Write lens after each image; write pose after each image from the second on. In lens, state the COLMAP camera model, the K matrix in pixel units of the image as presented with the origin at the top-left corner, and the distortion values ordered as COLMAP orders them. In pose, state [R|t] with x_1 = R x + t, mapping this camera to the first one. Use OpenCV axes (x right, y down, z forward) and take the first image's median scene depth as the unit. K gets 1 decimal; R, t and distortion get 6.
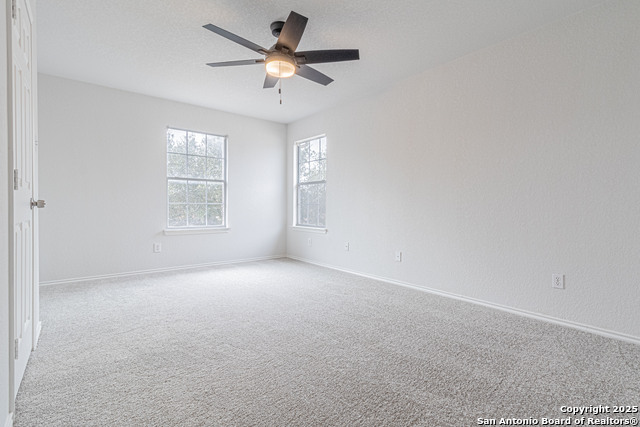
lens RADIAL K [[298.7, 0, 325.8], [0, 298.7, 215.9], [0, 0, 1]] dist [0.004298, 0.001653]
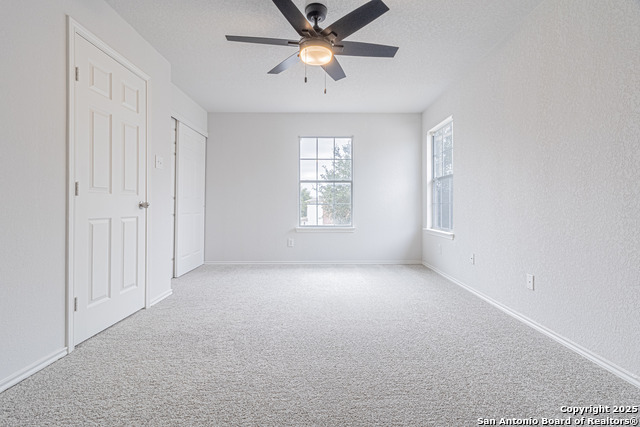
lens RADIAL K [[298.7, 0, 321.3], [0, 298.7, 209.1], [0, 0, 1]] dist [0.004298, 0.001653]
pose [[0.786514, -0.000209, -0.617572, 0.239806], [-0.014165, 0.999731, -0.018377, -0.003227], [0.617409, 0.023202, 0.786300, 0.170838]]
